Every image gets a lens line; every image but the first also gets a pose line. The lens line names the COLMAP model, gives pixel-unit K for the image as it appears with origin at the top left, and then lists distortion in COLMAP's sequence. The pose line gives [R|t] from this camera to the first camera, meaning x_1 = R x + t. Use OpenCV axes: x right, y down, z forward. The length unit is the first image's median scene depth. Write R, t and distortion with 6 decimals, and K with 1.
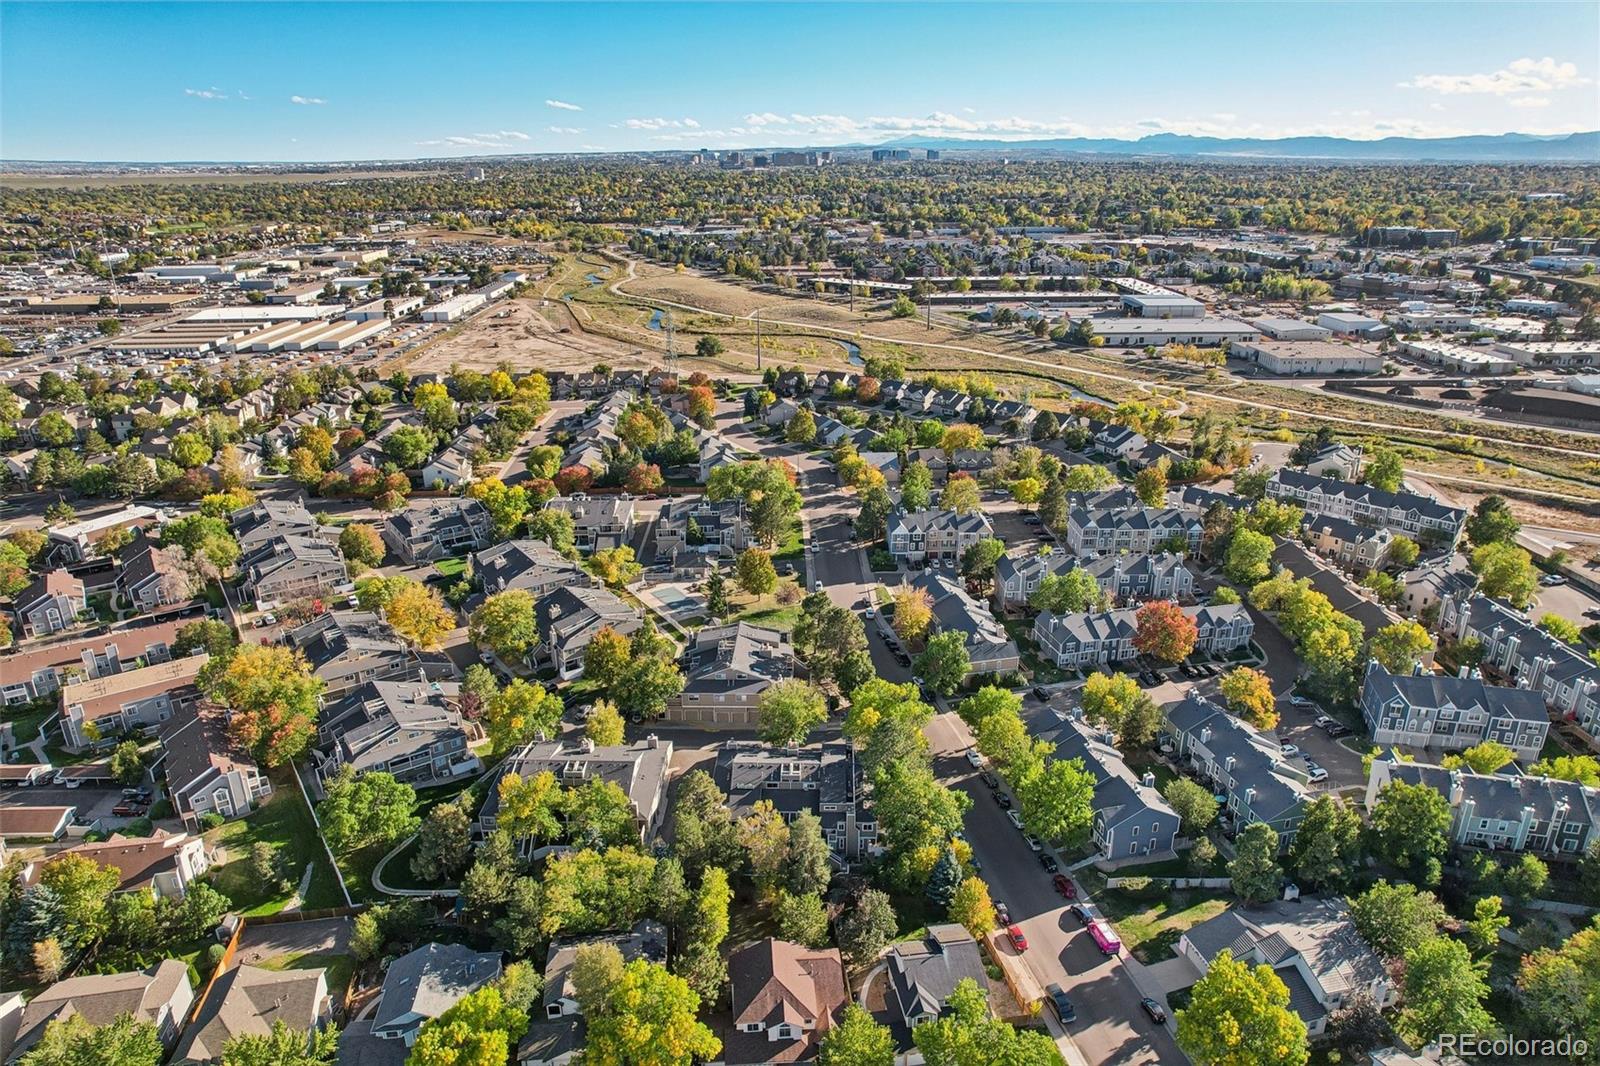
lens RADIAL K [[1023.8, 0, 799.5], [0, 1023.8, 543.6], [0, 0, 1]] dist [-0.079256, 0.070010]
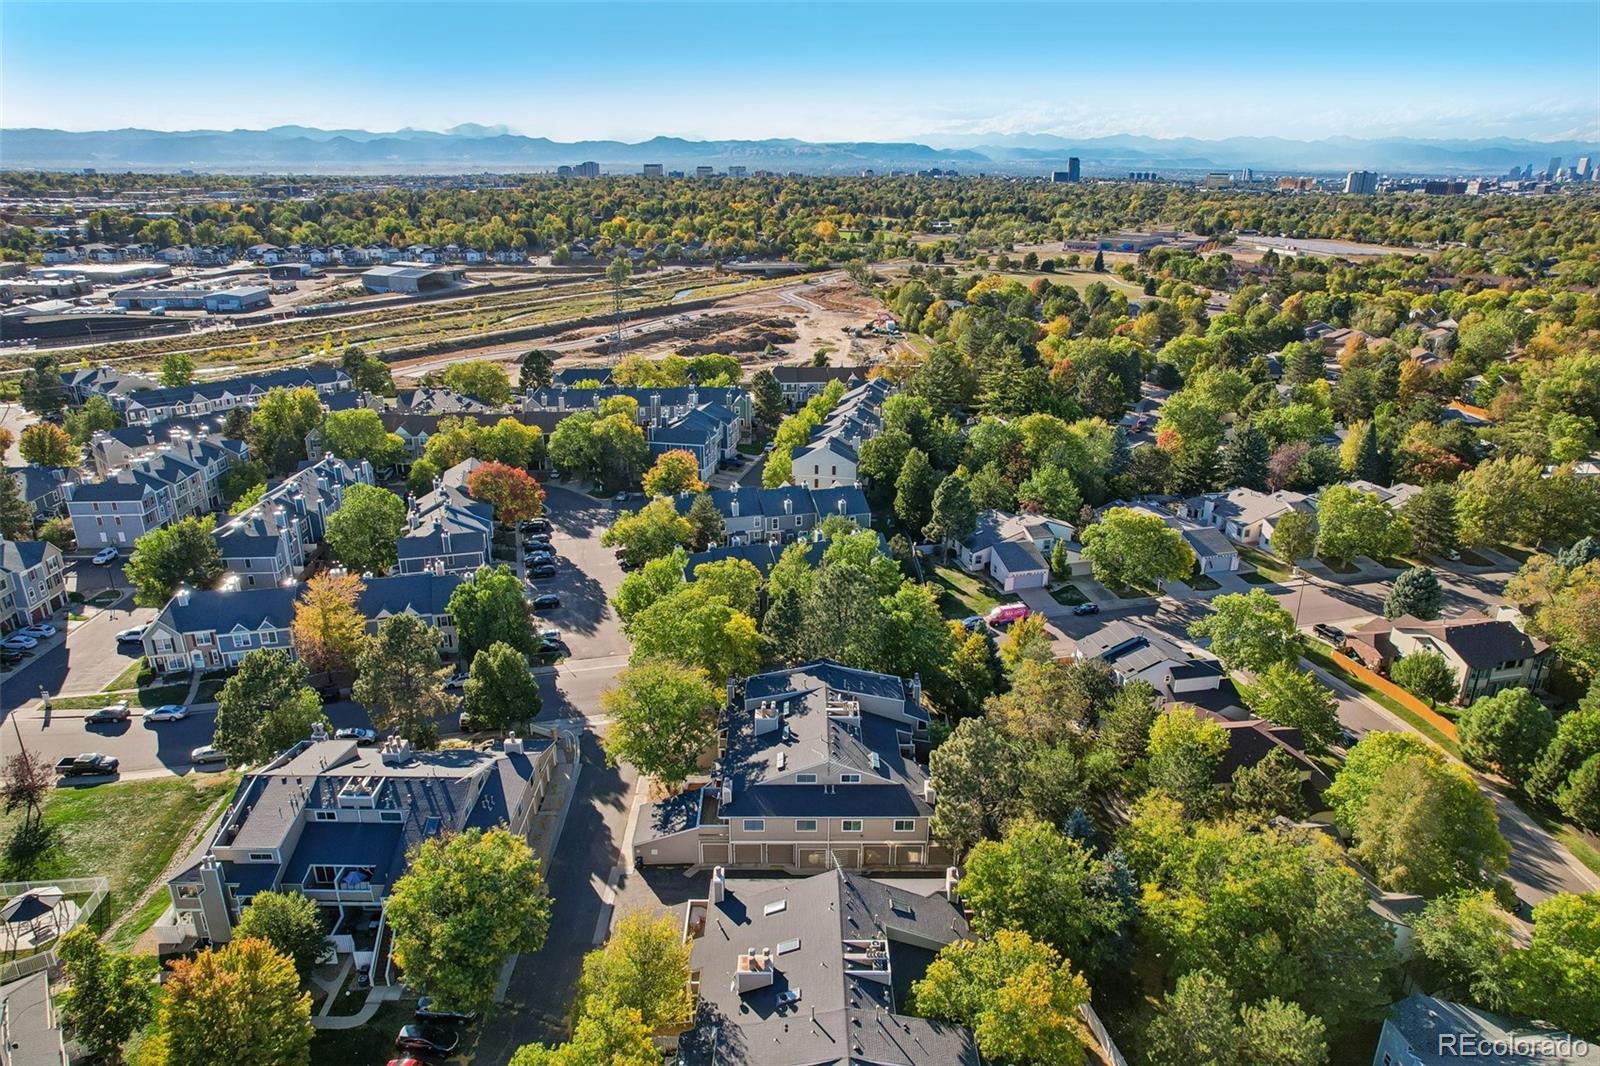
lens RADIAL K [[1023.8, 0, 799.5], [0, 1023.8, 543.6], [0, 0, 1]] dist [-0.079256, 0.070010]
pose [[-0.046782, -0.339645, 0.939390, -0.194494], [0.349506, 0.875411, 0.333918, -0.031343], [-0.935765, 0.343944, 0.077755, 0.319388]]
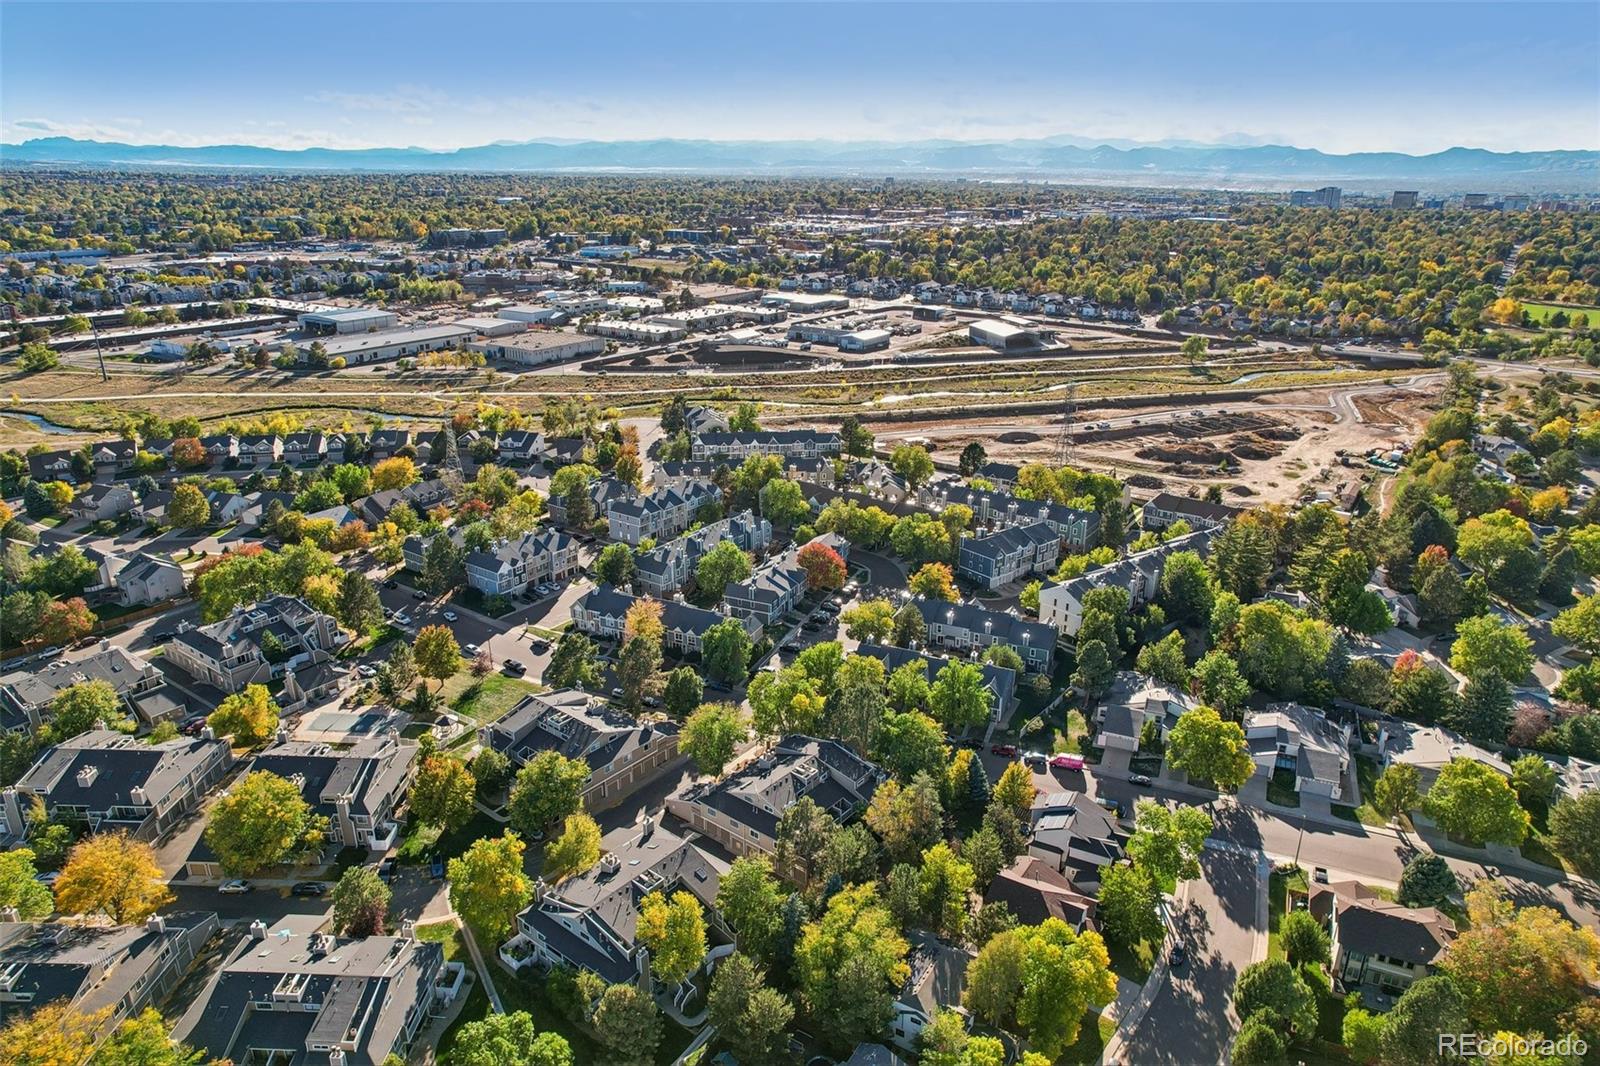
lens RADIAL K [[1023.8, 0, 799.5], [0, 1023.8, 543.6], [0, 0, 1]] dist [-0.079256, 0.070010]
pose [[0.595126, -0.267407, 0.757838, -0.244973], [0.273501, 0.954118, 0.121887, -0.040660], [-0.755660, 0.134731, 0.640956, 0.109108]]
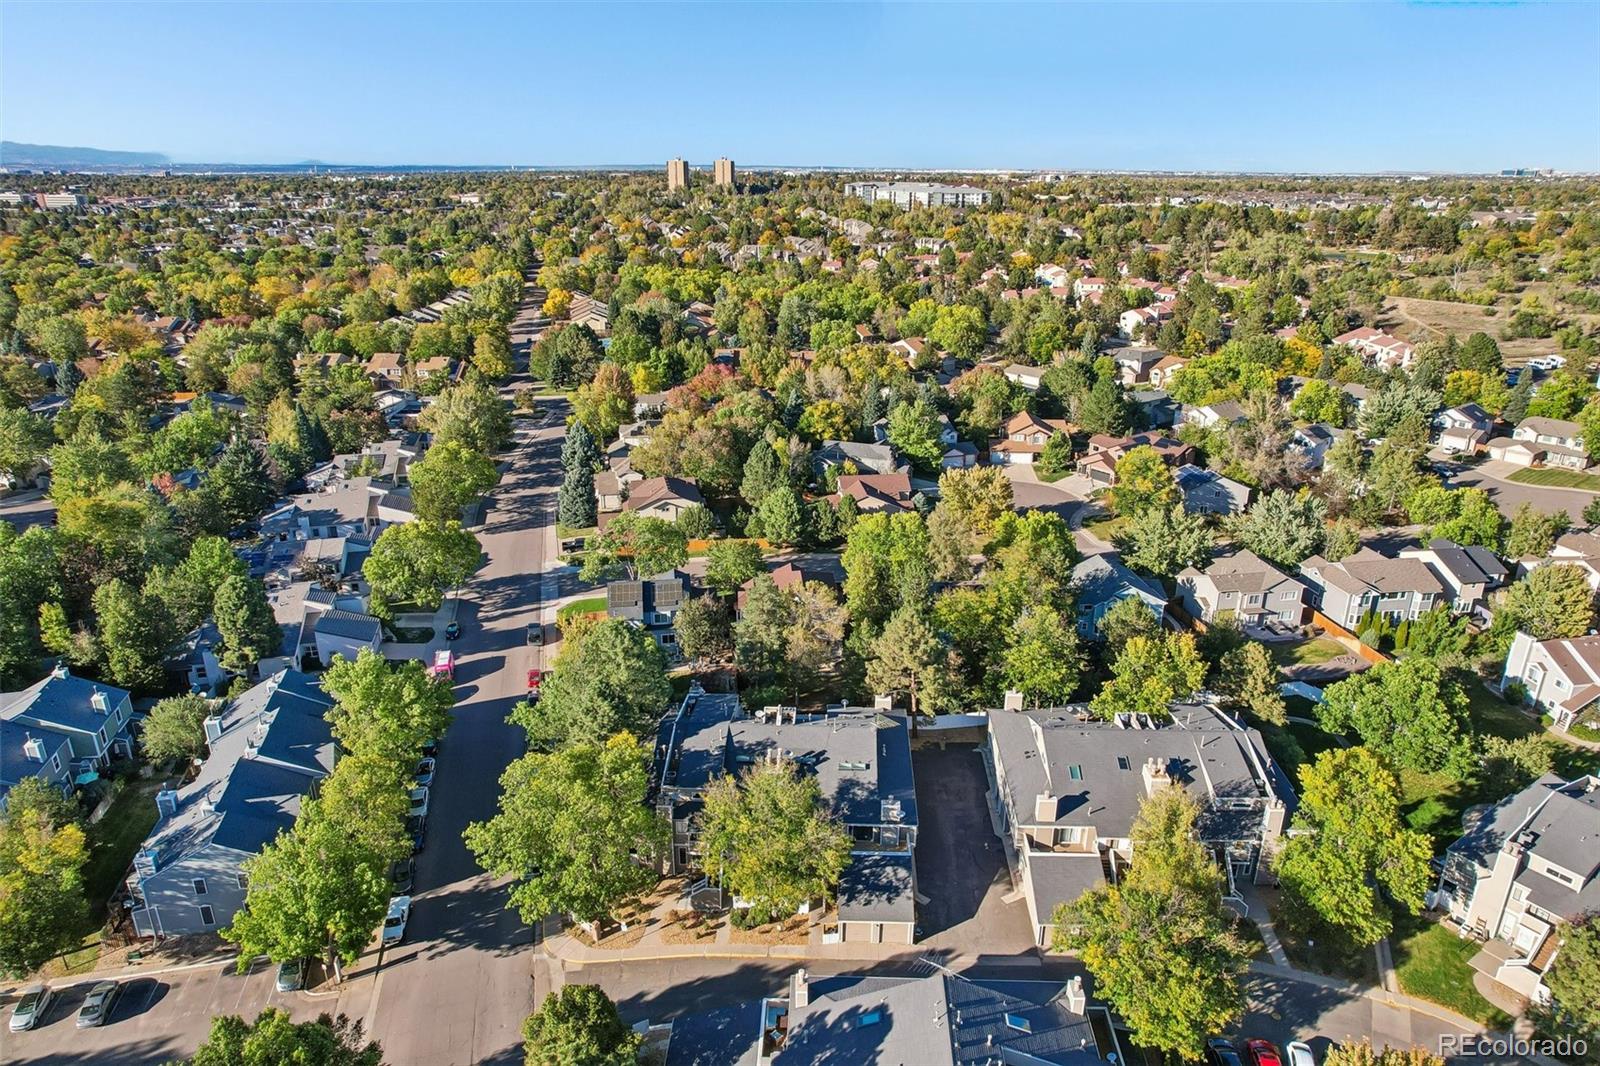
lens RADIAL K [[1023.8, 0, 799.5], [0, 1023.8, 543.6], [0, 0, 1]] dist [-0.079256, 0.070010]
pose [[-0.999934, 0.006620, 0.009443, -0.008989], [0.011211, 0.749779, 0.661593, -0.088962], [-0.002700, 0.661655, -0.749803, 0.473036]]
